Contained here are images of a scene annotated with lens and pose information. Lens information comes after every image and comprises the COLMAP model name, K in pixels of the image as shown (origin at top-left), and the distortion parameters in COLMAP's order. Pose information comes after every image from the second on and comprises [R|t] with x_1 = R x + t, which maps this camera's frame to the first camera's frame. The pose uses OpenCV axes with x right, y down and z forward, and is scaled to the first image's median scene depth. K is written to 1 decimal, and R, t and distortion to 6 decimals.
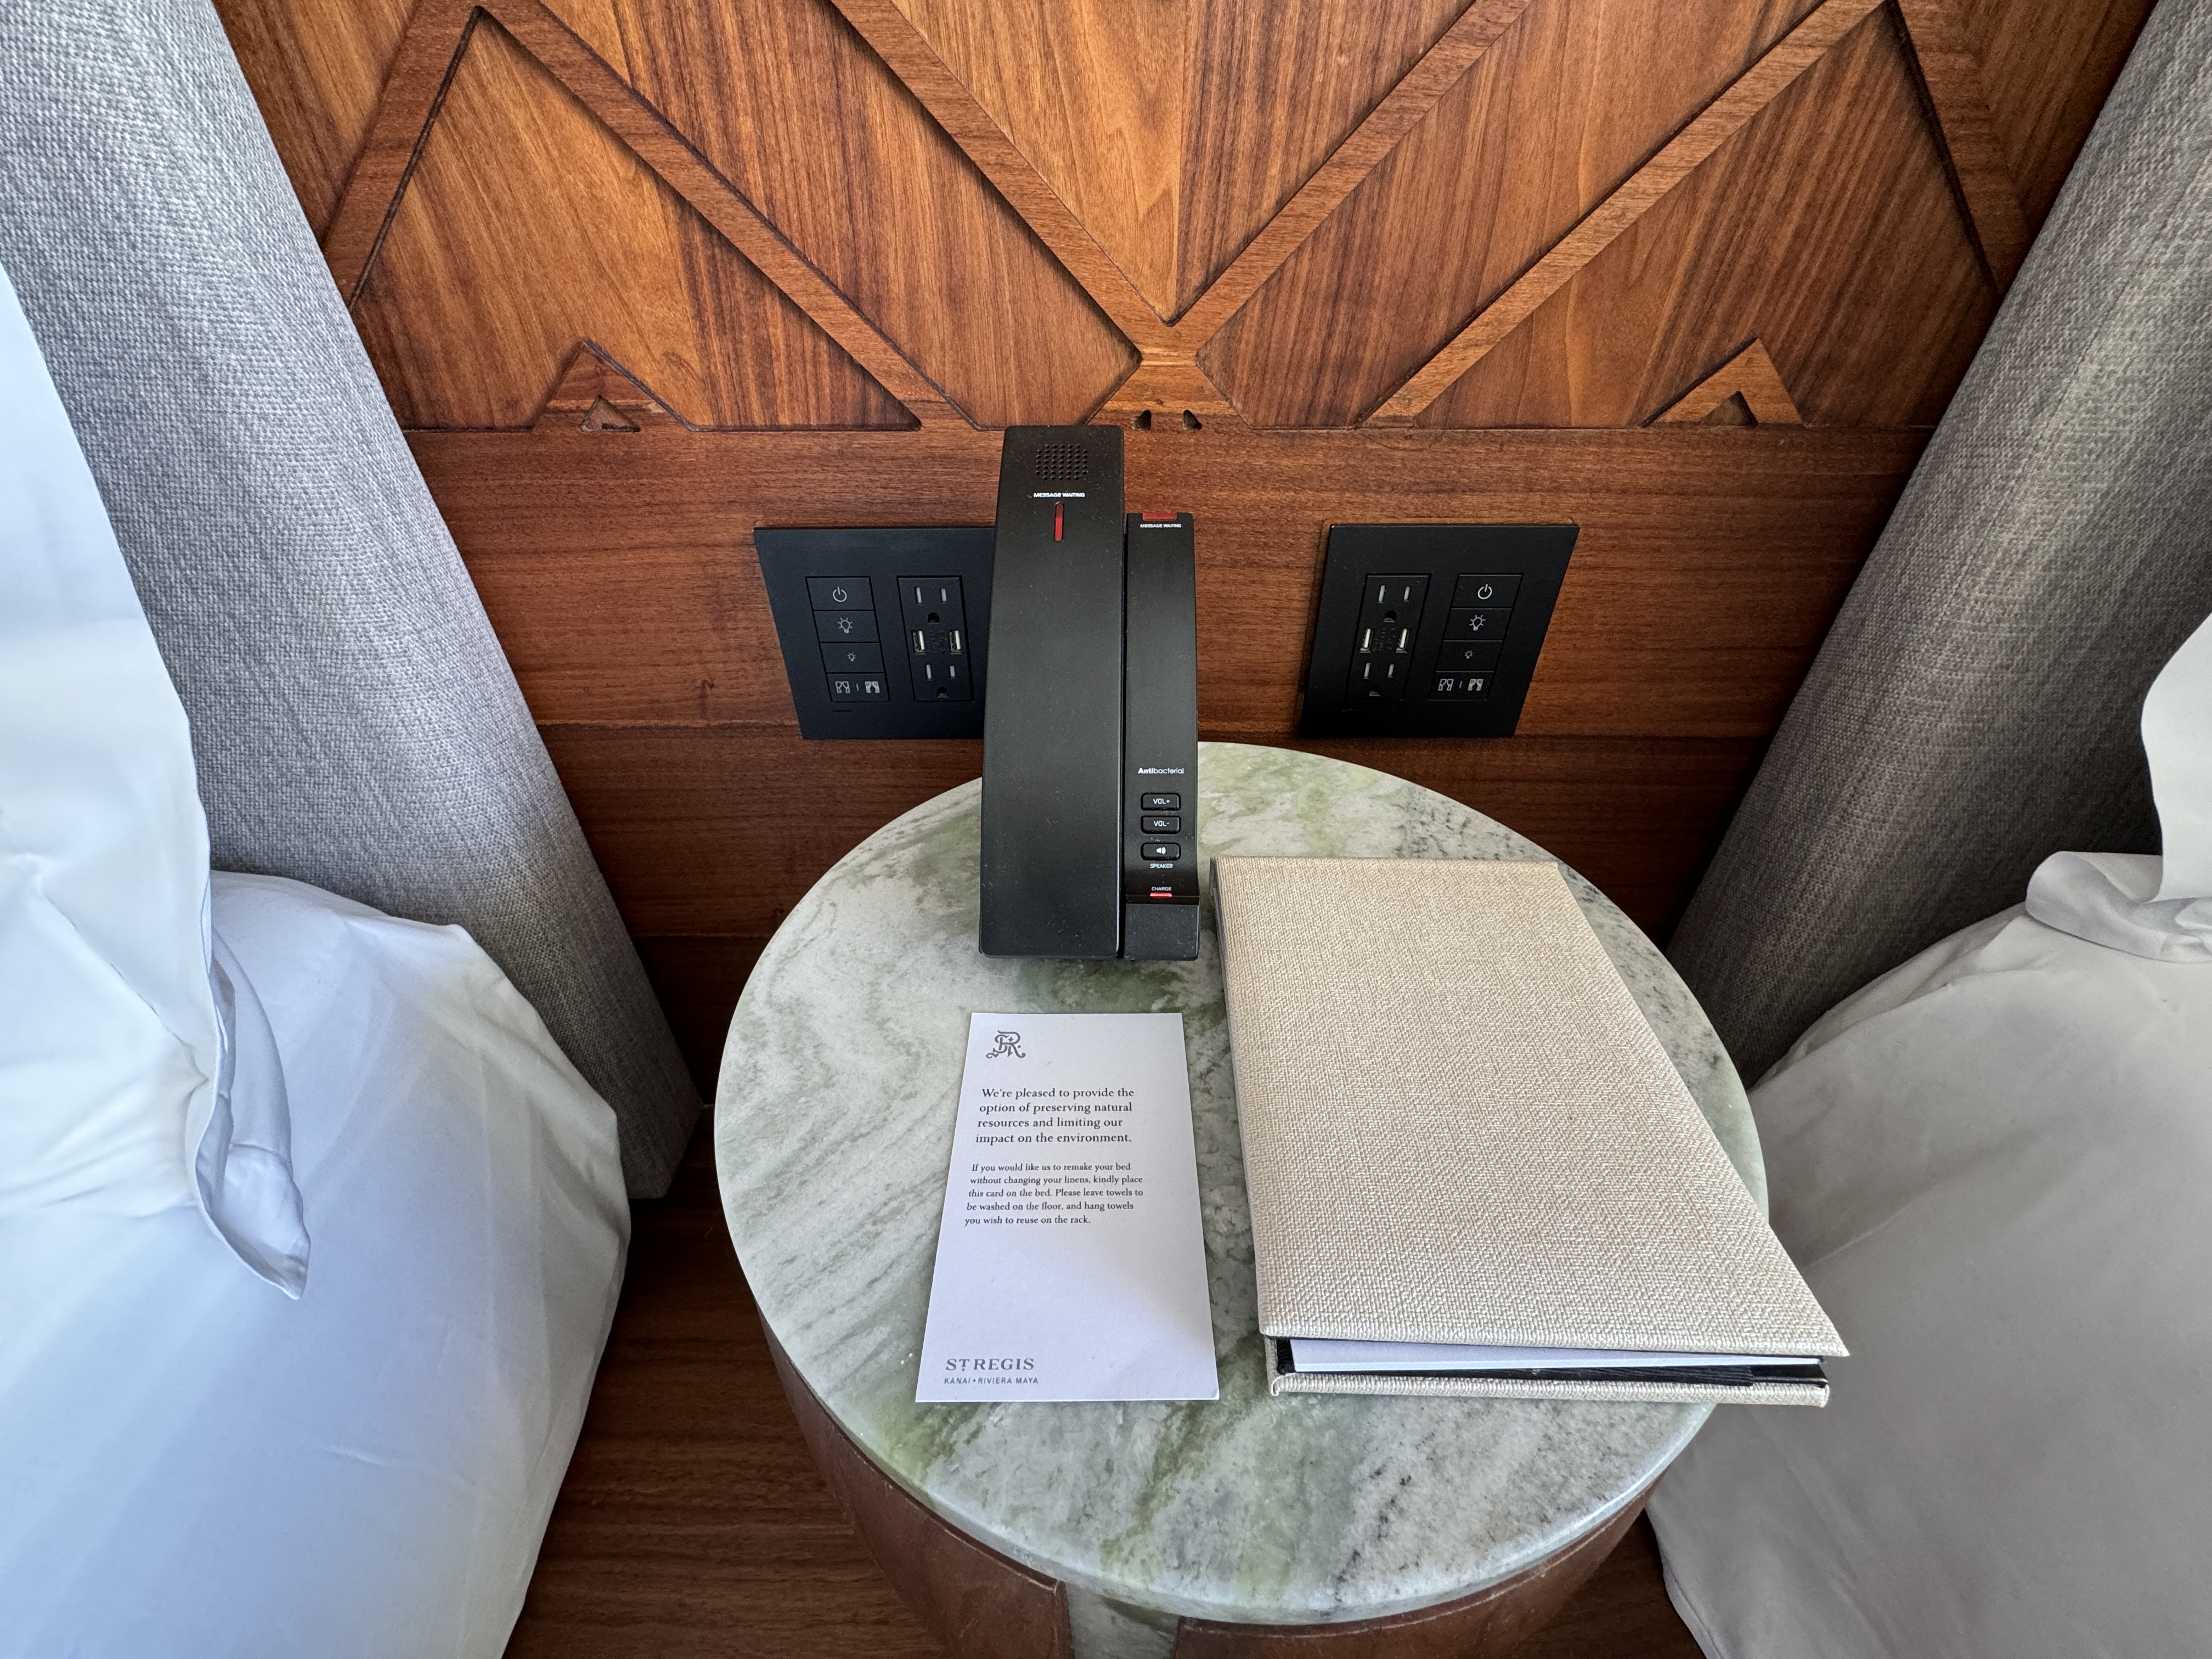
lens RADIAL K [[881.6, 0, 1101.2], [0, 881.6, 828.3], [0, 0, 1]] dist [-0.001339, -0.000204]
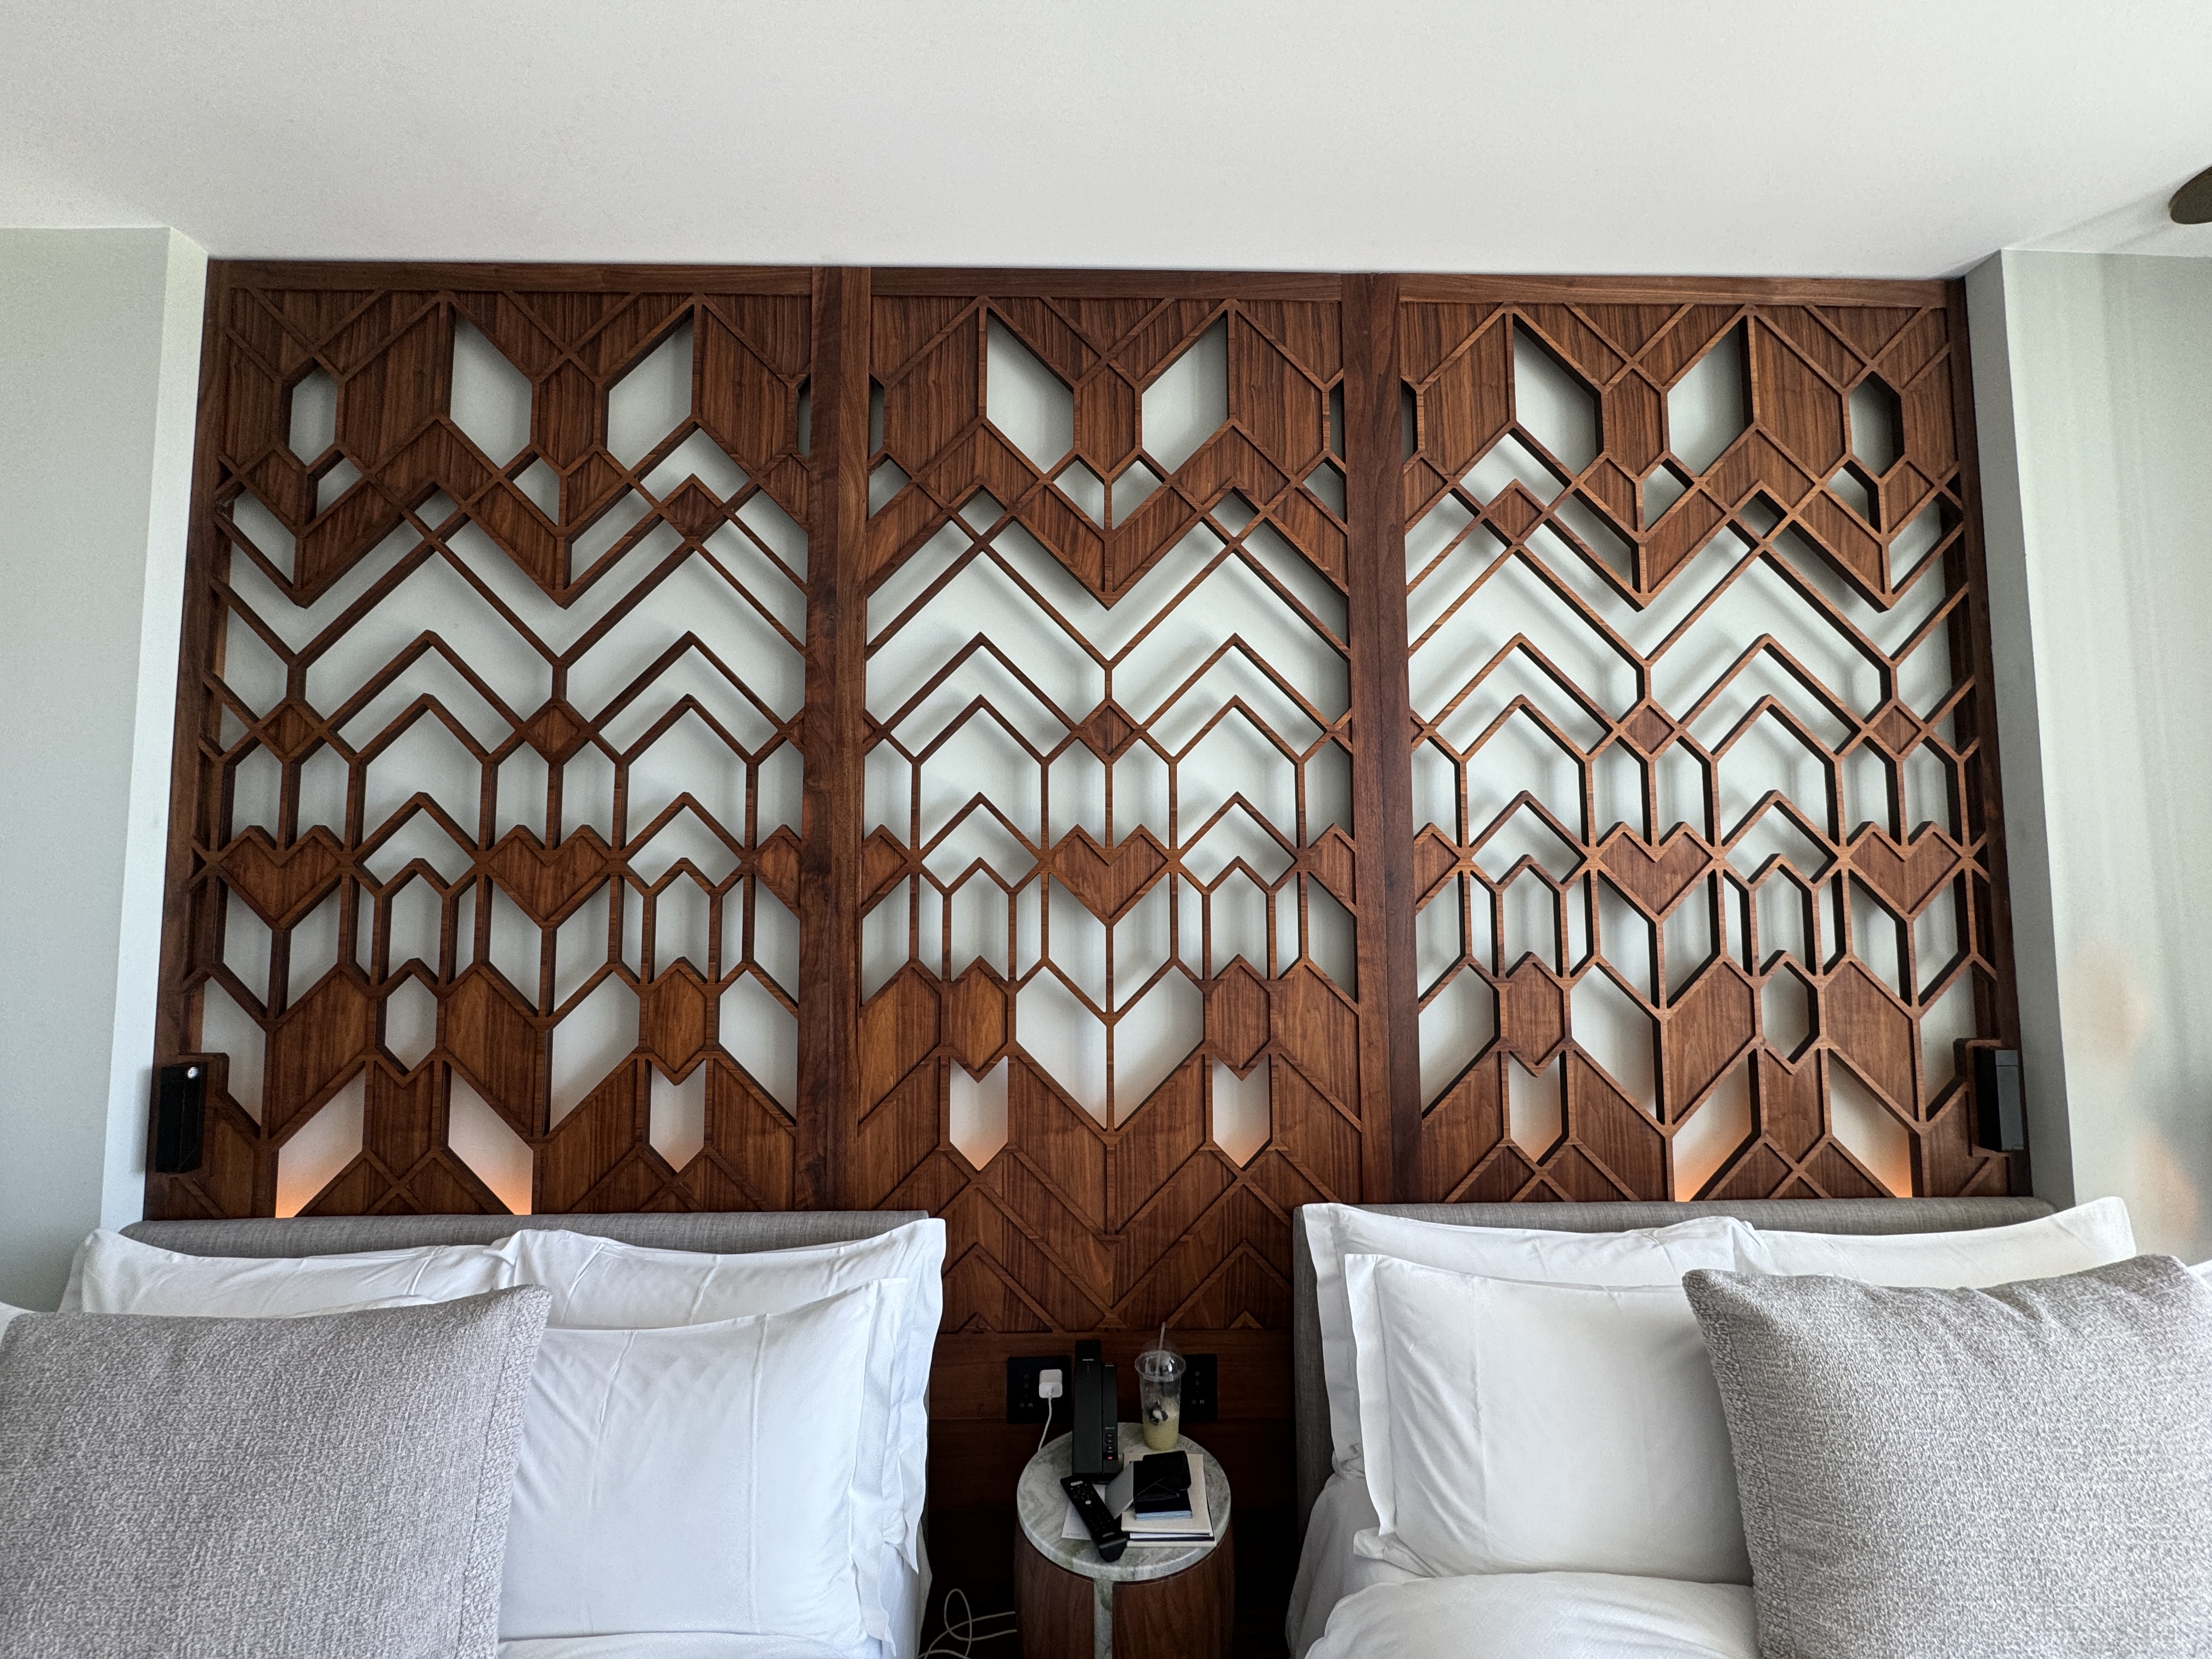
lens RADIAL K [[881.6, 0, 1101.6], [0, 881.6, 821.1], [0, 0, 1]] dist [-0.001339, -0.000204]
pose [[0.999466, 0.007992, 0.031688, -0.130577], [0.014392, 0.762909, -0.646346, 0.418462], [-0.029341, 0.646457, 0.762386, -3.956653]]
